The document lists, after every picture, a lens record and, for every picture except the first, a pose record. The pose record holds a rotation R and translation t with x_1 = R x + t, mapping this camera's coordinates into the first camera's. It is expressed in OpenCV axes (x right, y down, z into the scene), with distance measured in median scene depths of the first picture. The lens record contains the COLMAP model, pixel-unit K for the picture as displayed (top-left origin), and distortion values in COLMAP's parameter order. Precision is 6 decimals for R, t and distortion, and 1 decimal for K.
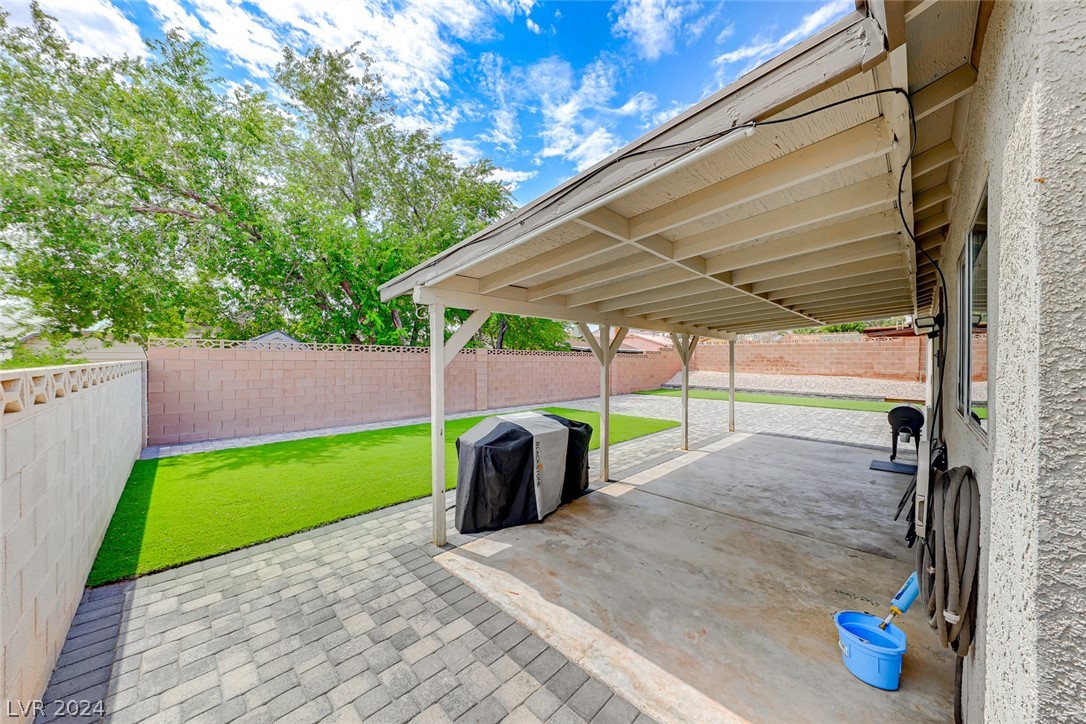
lens RADIAL K [[370.3, 0, 538.2], [0, 370.3, 363.3], [0, 0, 1]] dist [0.009951, -0.005068]
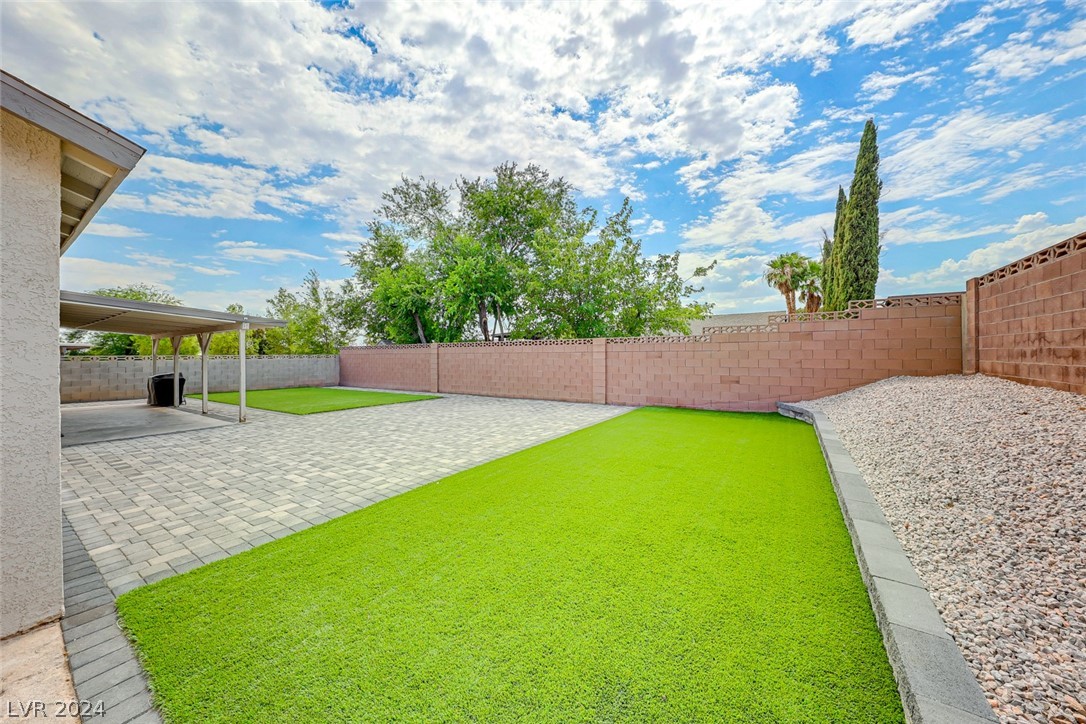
lens RADIAL K [[370.3, 0, 551.9], [0, 370.3, 352.1], [0, 0, 1]] dist [0.009951, -0.005068]
pose [[0.211199, -0.011110, -0.977380, 0.981195], [0.005087, 0.999934, -0.010268, 0.004471], [0.977430, -0.002803, 0.211241, 0.952665]]
